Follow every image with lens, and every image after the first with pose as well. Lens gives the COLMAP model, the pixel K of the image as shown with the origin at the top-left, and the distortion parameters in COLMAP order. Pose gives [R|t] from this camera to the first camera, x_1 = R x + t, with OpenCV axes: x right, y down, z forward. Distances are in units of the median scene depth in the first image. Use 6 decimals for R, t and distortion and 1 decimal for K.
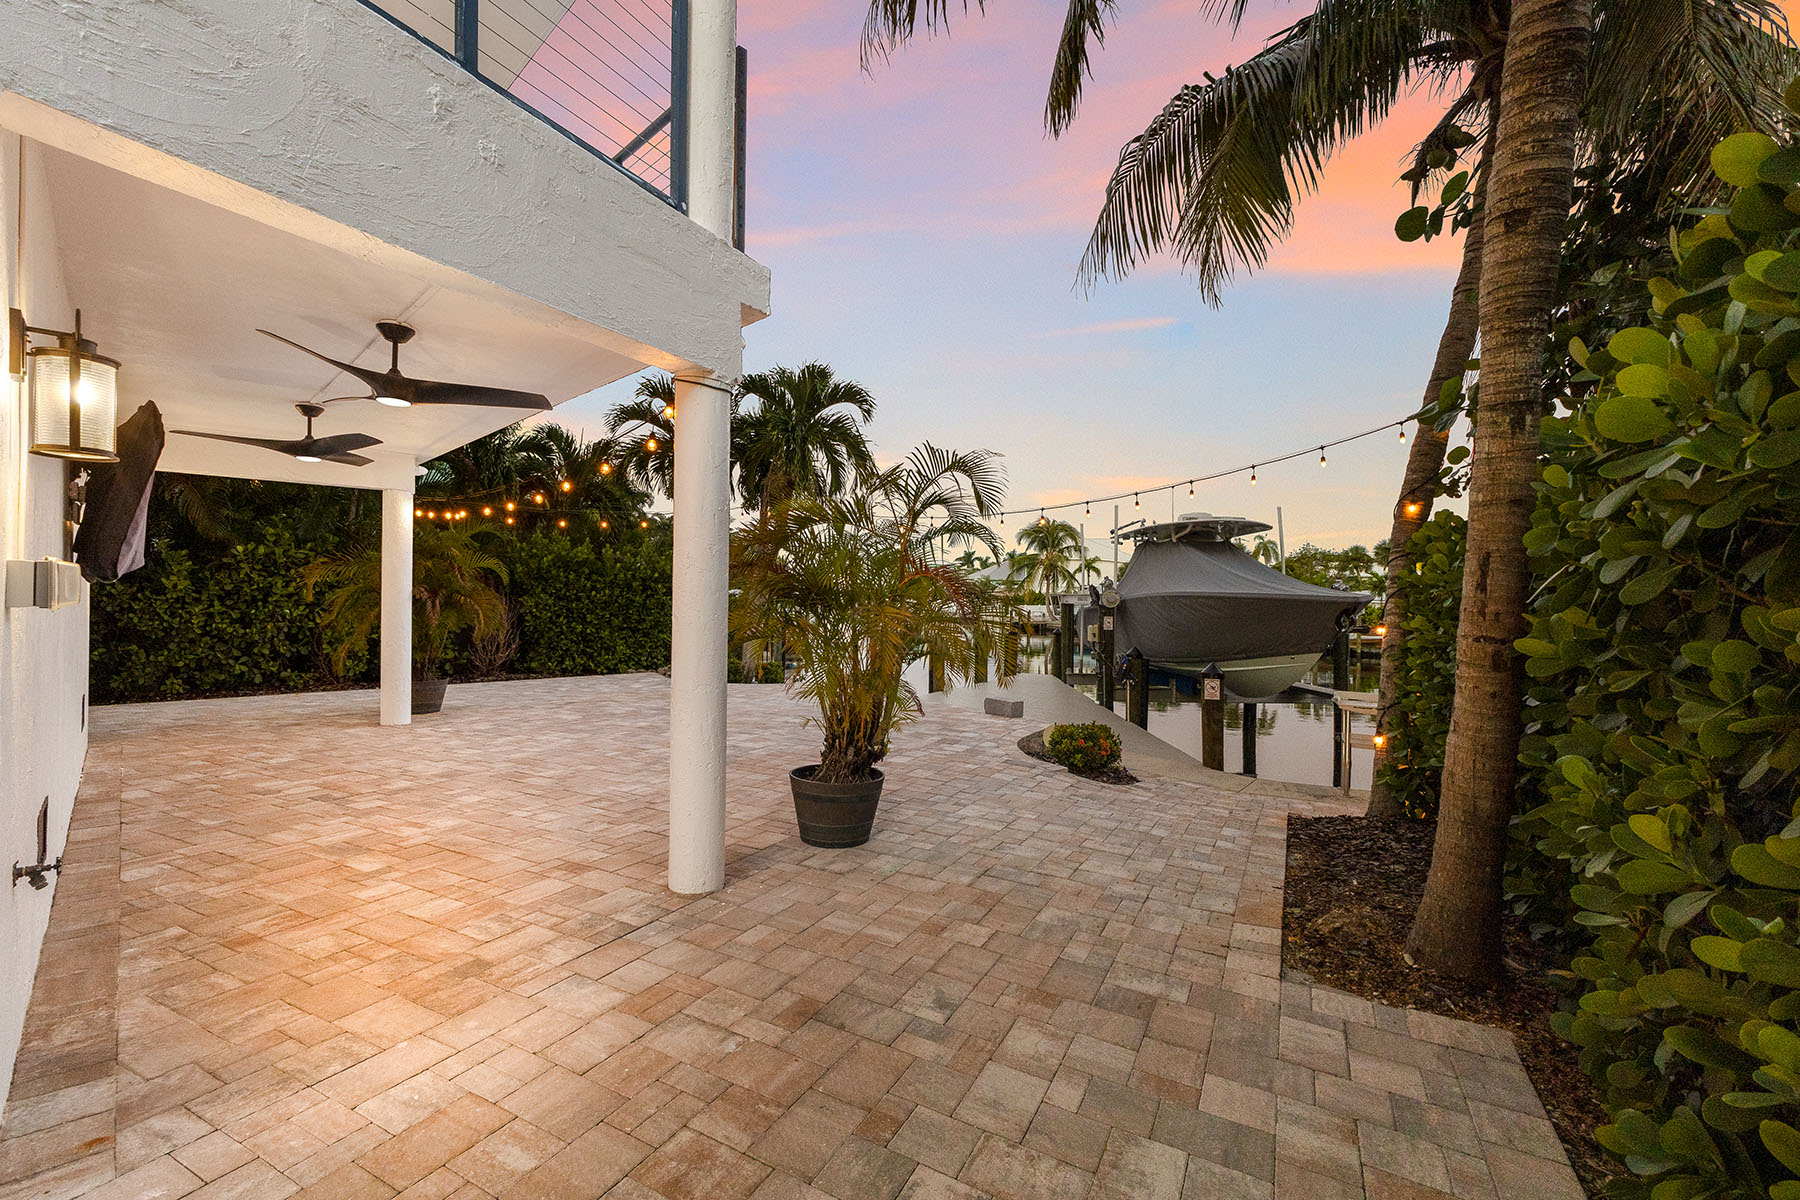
lens RADIAL K [[788.8, 0, 905.0], [0, 788.8, 598.9], [0, 0, 1]] dist [0.019464, -0.001158]
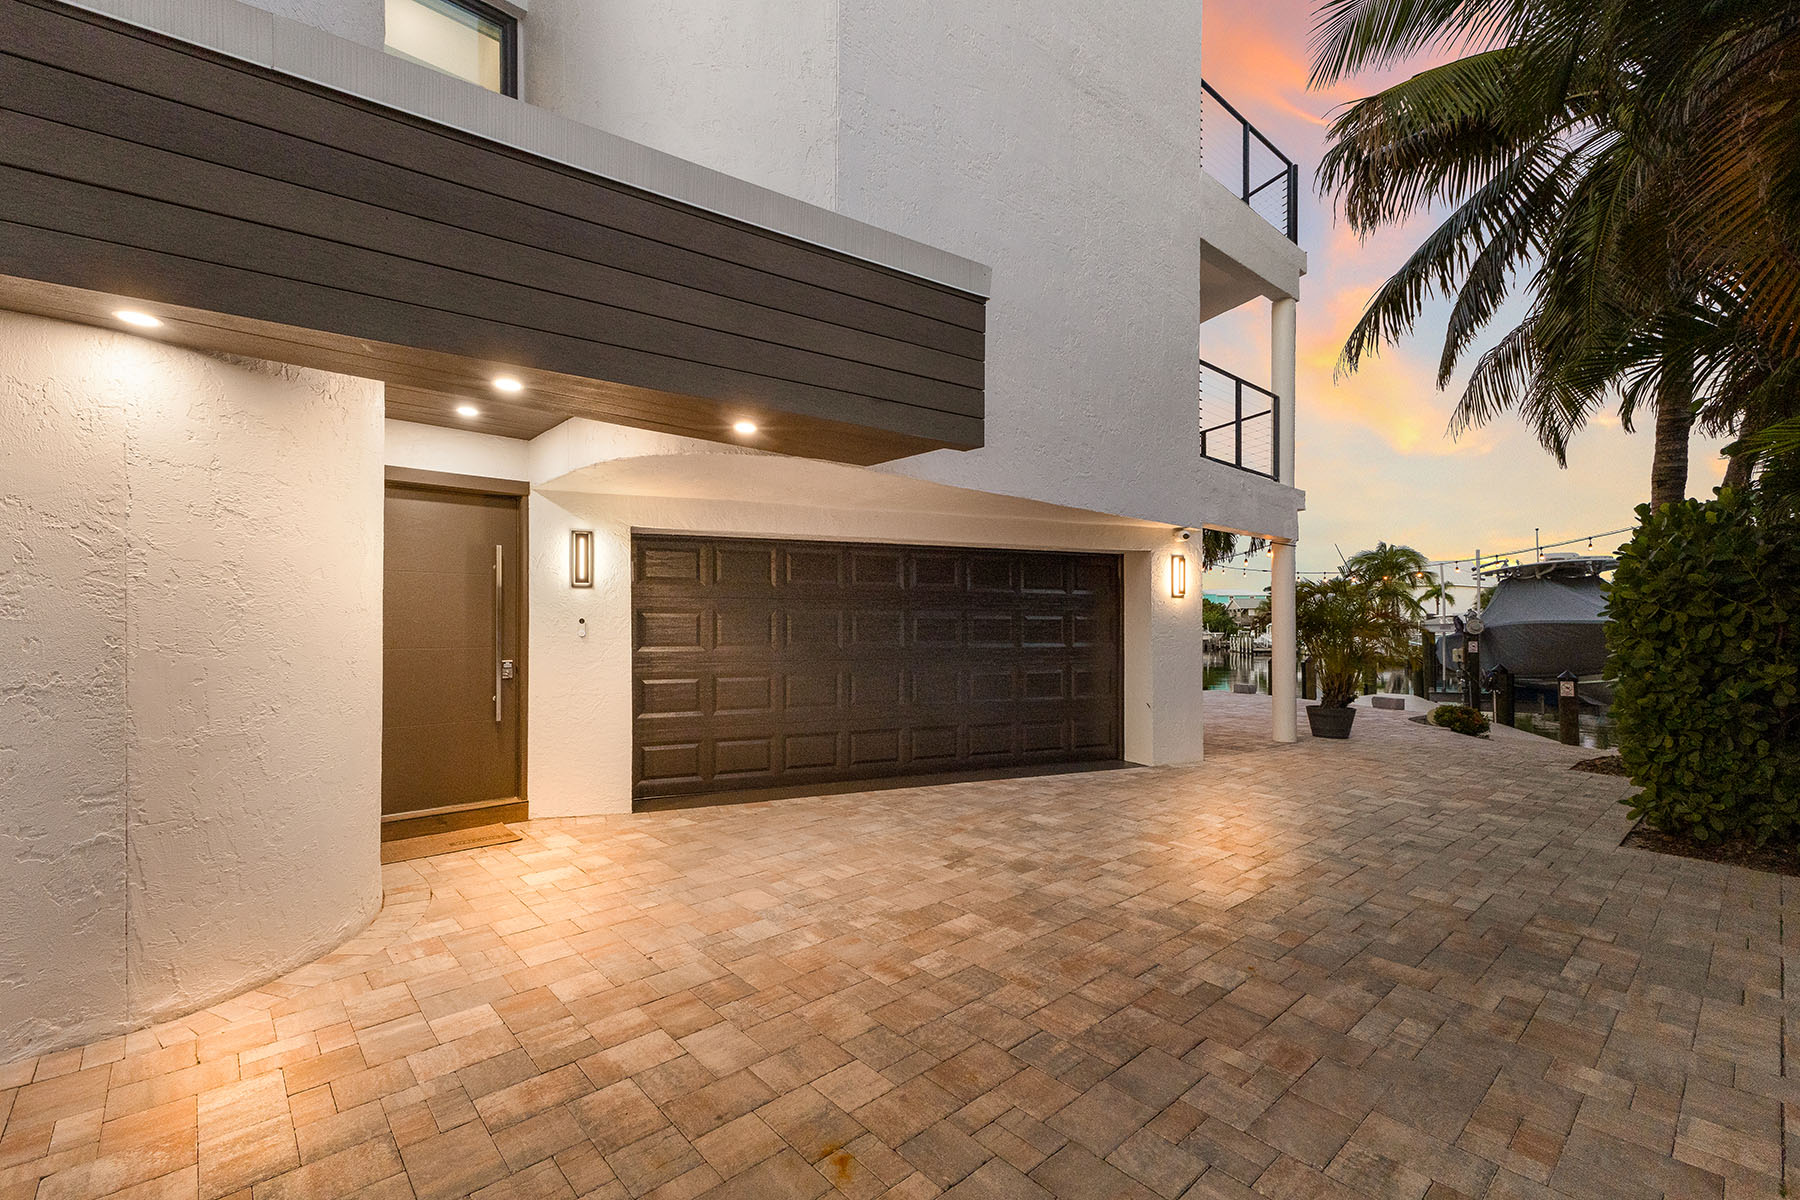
lens RADIAL K [[788.8, 0, 885.0], [0, 788.8, 613.8], [0, 0, 1]] dist [0.019464, -0.001158]
pose [[0.930245, -0.018116, -0.366493, -0.142103], [0.009316, 0.999625, -0.025768, 0.002743], [0.366822, 0.020556, 0.930064, -0.502928]]
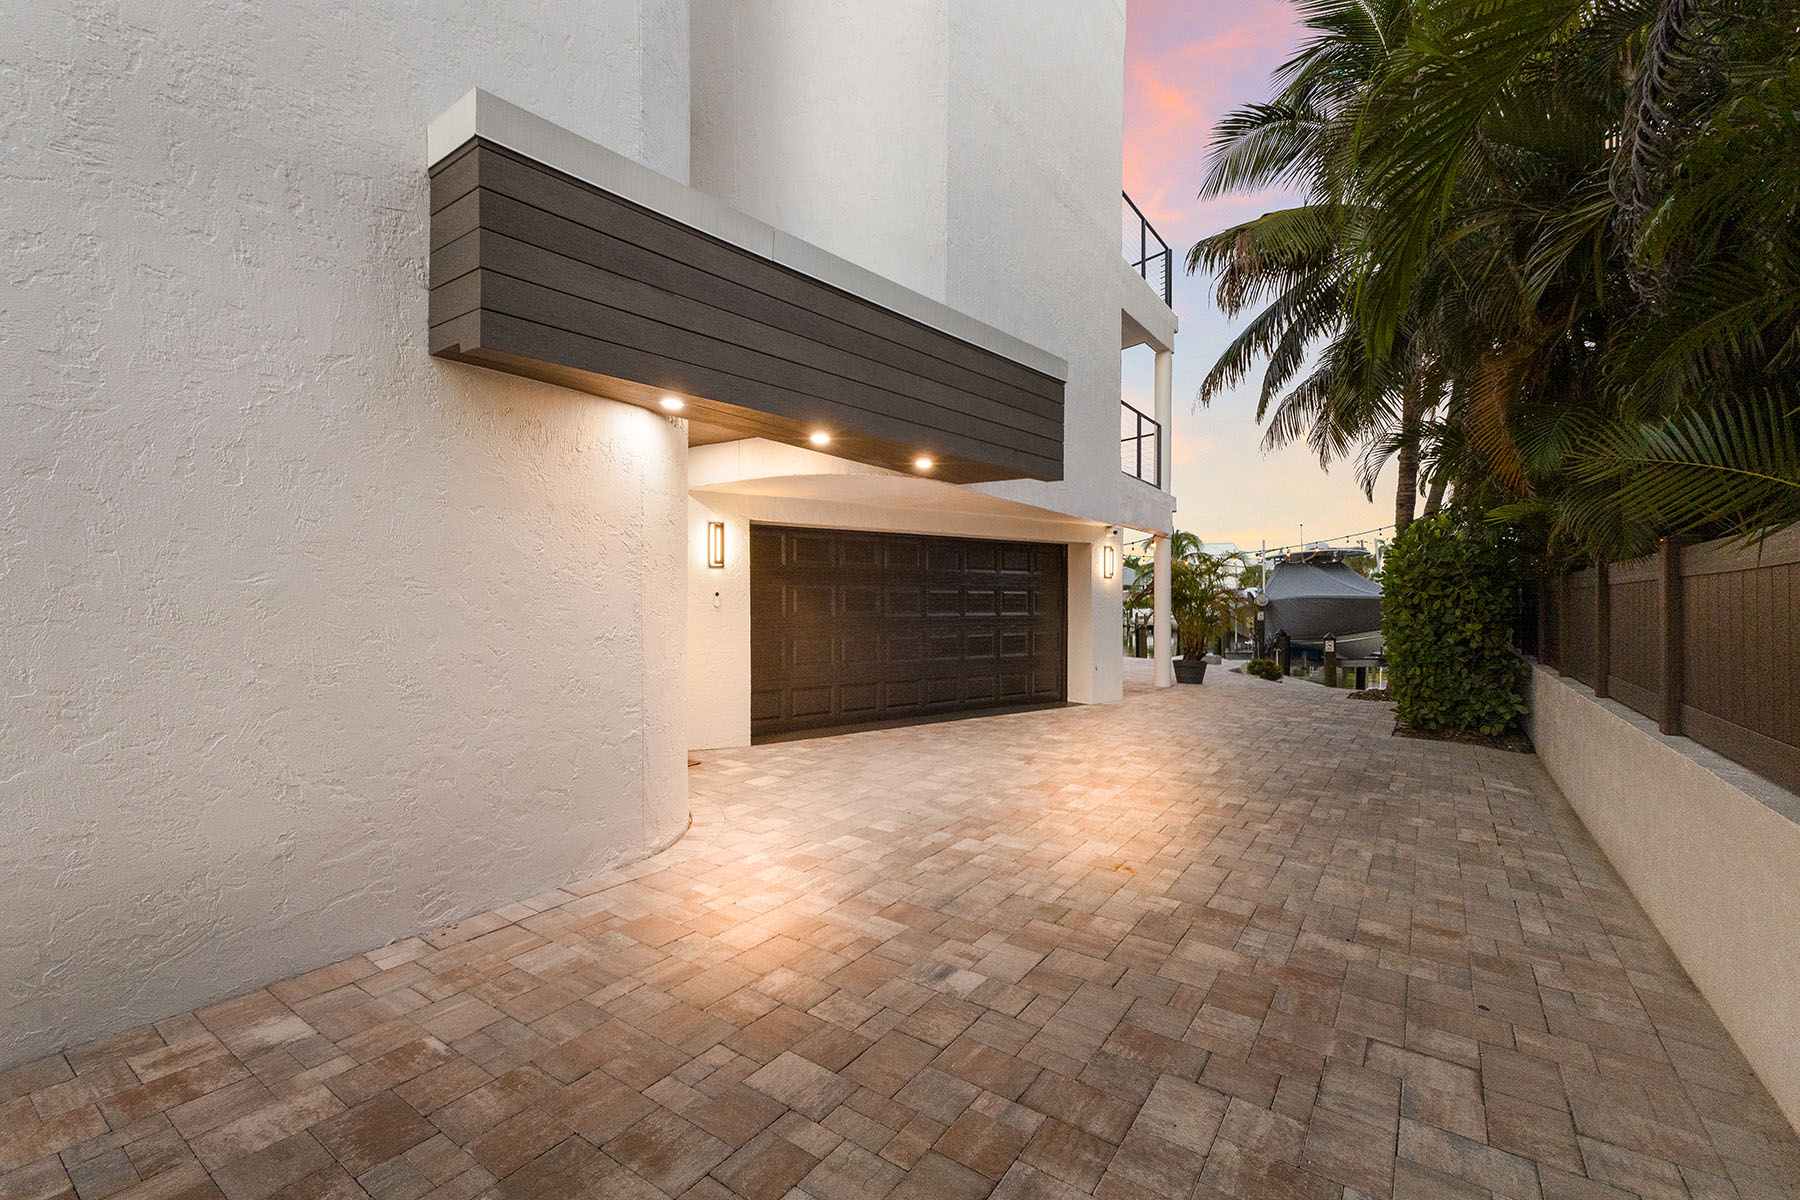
lens RADIAL K [[788.8, 0, 900.8], [0, 788.8, 591.5], [0, 0, 1]] dist [0.019464, -0.001158]
pose [[0.991513, -0.009840, -0.129635, -0.252518], [0.007810, 0.999839, -0.016164, 0.001952], [0.129773, 0.015014, 0.991430, -0.673937]]
